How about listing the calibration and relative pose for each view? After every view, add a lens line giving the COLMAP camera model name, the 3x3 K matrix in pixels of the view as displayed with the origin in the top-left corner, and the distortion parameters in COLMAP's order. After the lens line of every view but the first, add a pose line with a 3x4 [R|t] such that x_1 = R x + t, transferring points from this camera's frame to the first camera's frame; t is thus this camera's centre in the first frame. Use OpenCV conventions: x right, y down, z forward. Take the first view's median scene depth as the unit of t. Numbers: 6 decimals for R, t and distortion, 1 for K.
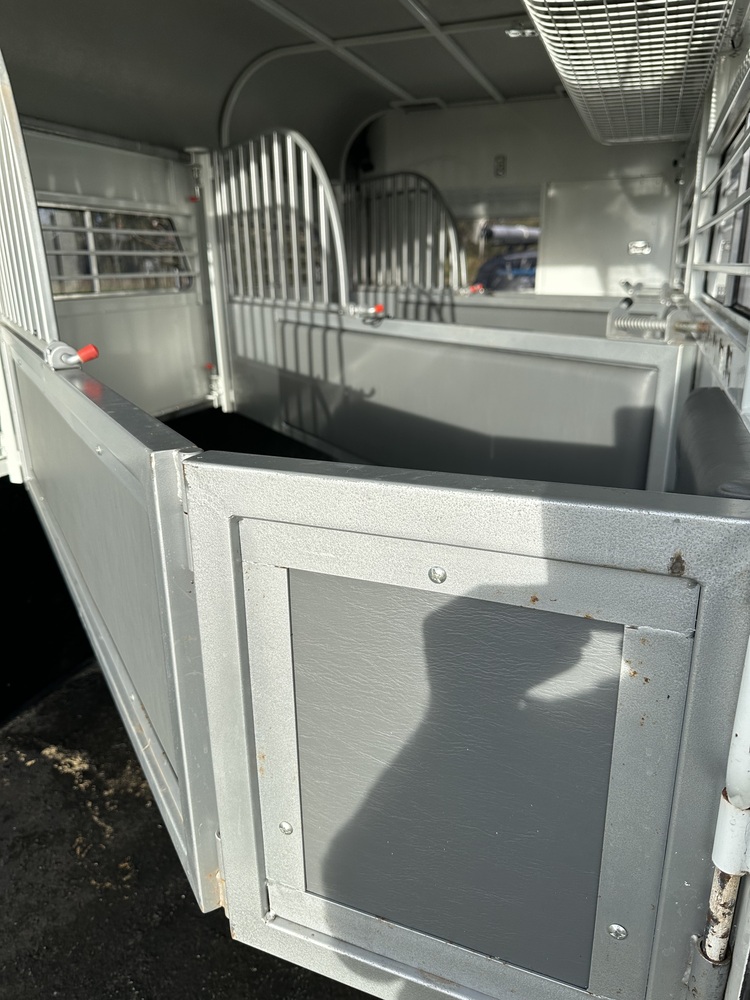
lens RADIAL K [[710.7, 0, 375.0], [0, 710.7, 500.0], [0, 0, 1]] dist [-0.004848, -0.006624]
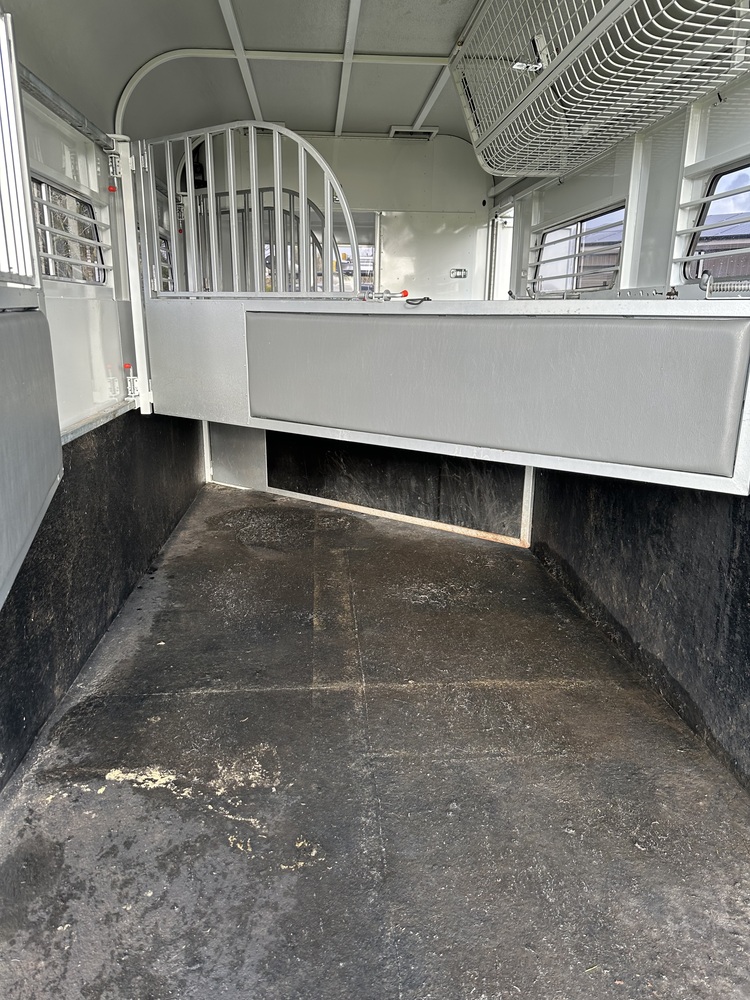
lens RADIAL K [[689.4, 0, 375.0], [0, 689.4, 500.0], [0, 0, 1]] dist [0.003201, -0.009635]
pose [[0.906849, -0.082001, 0.413402, -0.486936], [0.102562, 0.994339, -0.027750, 0.071018], [-0.408787, 0.067564, 0.910126, 0.063375]]
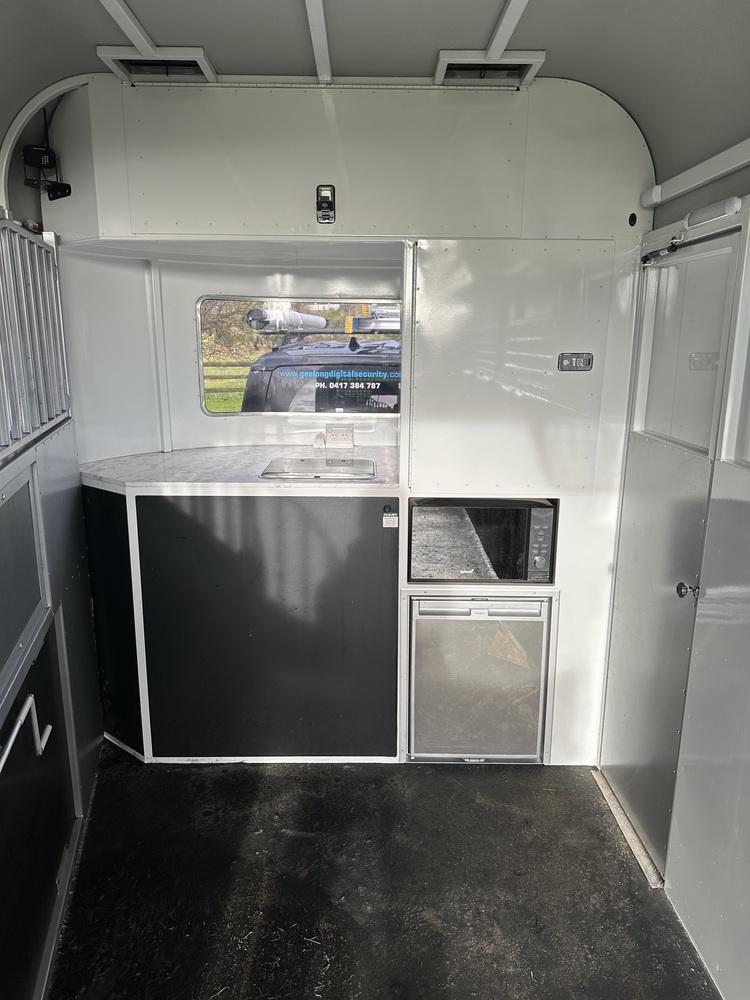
lens RADIAL K [[689.4, 0, 375.0], [0, 689.4, 500.0], [0, 0, 1]] dist [0.003201, -0.009635]
pose [[0.931738, -0.059197, 0.358275, 0.024687], [0.090525, 0.993339, -0.071294, -0.410226], [-0.351668, 0.098860, 0.930890, 1.016506]]
